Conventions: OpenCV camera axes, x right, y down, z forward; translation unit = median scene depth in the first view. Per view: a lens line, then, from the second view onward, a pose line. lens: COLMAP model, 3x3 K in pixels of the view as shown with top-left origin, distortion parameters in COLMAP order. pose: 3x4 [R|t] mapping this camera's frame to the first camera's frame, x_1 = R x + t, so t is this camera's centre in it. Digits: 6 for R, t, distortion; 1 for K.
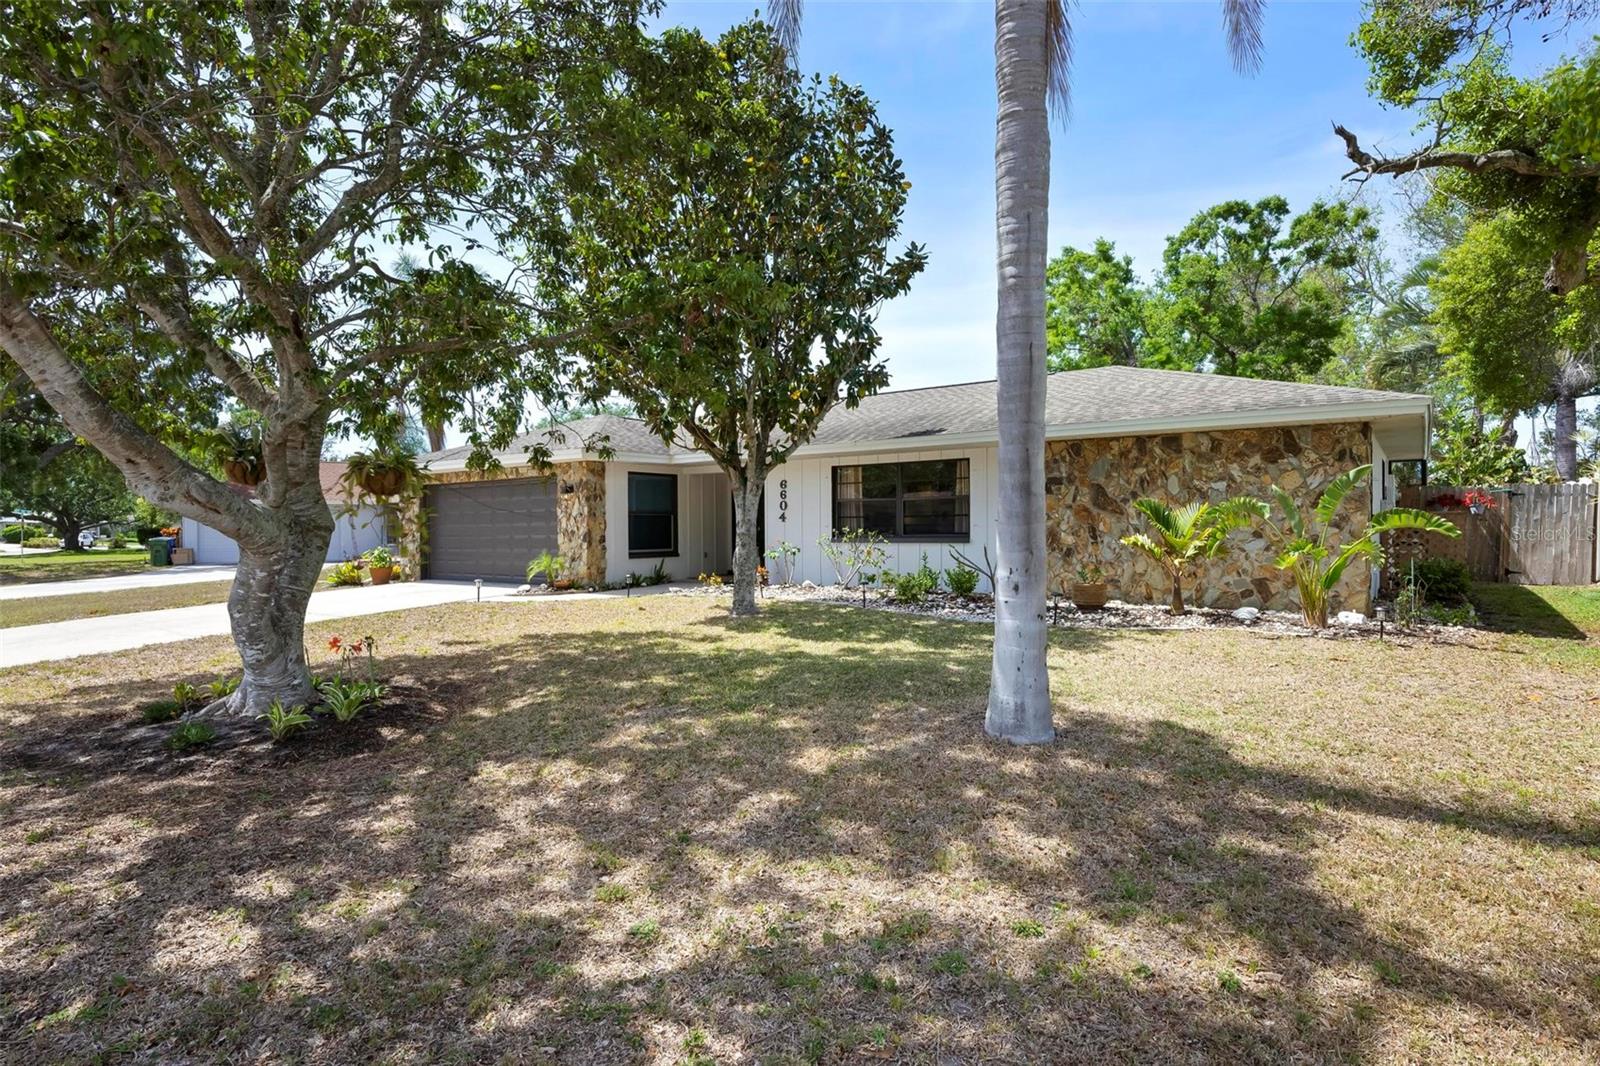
lens RADIAL K [[853.5, 0, 792.5], [0, 853.5, 533.5], [0, 0, 1]] dist [-0.001077, -0.001327]
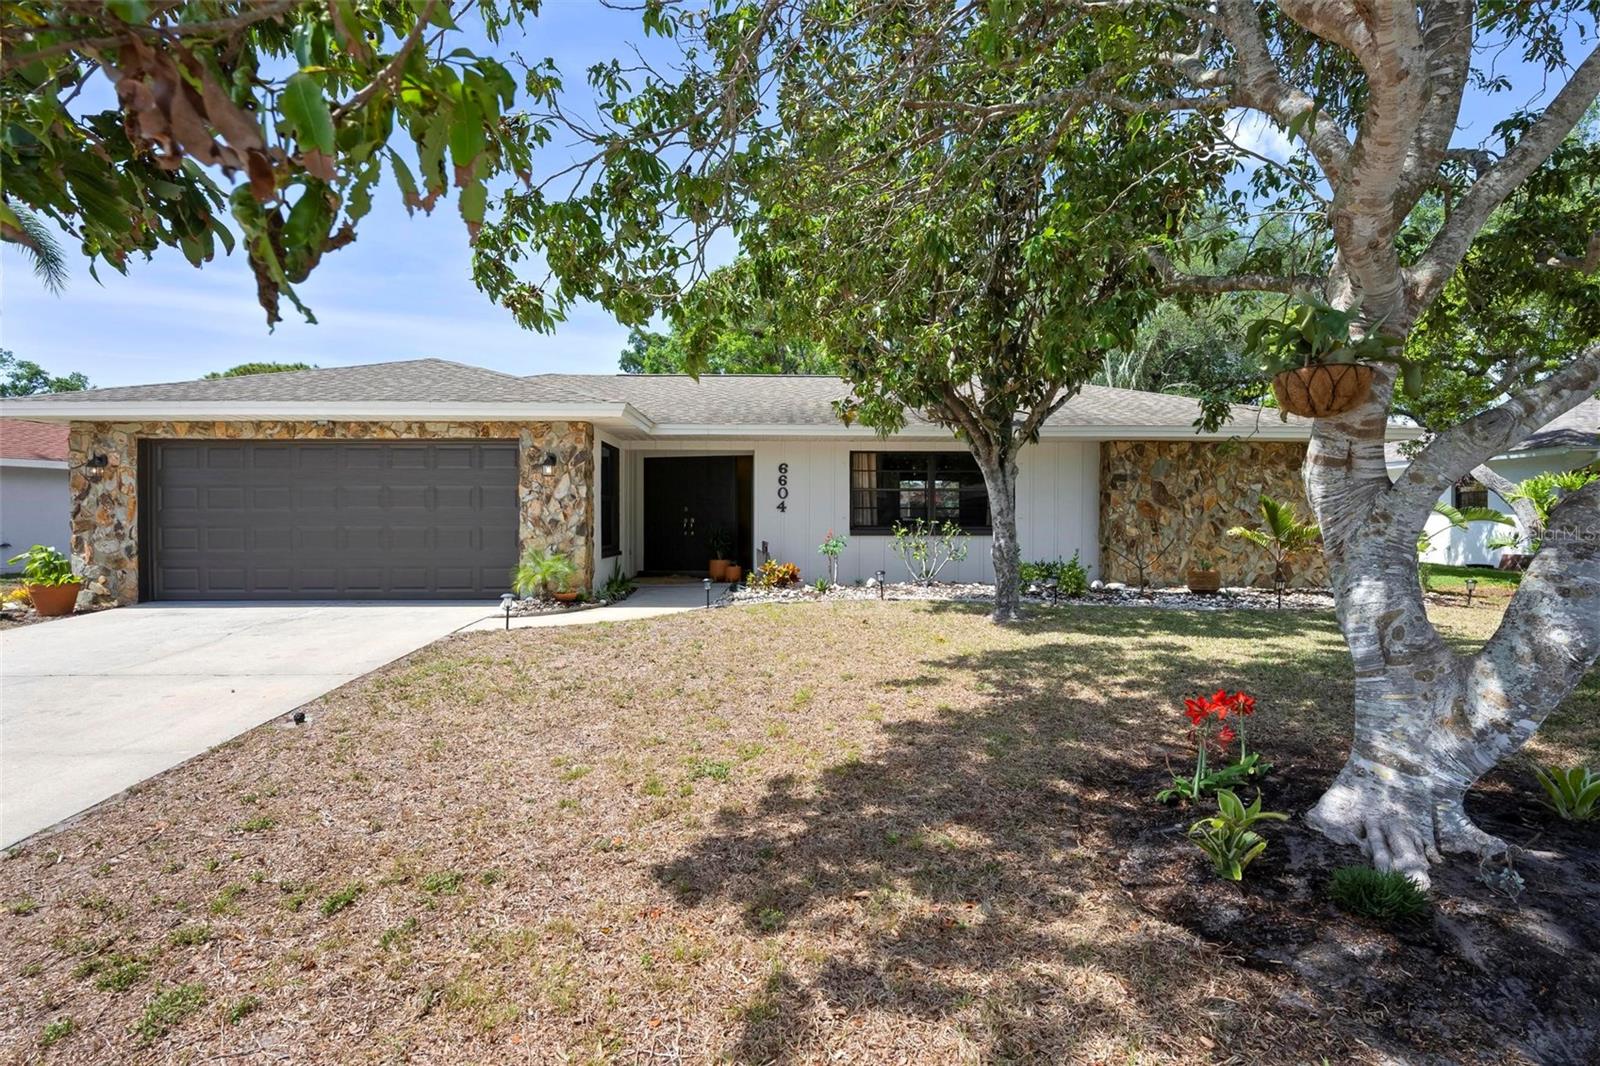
lens RADIAL K [[792.2, 0, 802.7], [0, 792.2, 532.1], [0, 0, 1]] dist [-0.004405, -0.000273]
pose [[0.784216, 0.000515, 0.620488, -0.635338], [-0.002789, 0.999992, 0.002696, 0.006065], [-0.620482, -0.003845, 0.784211, 0.465246]]
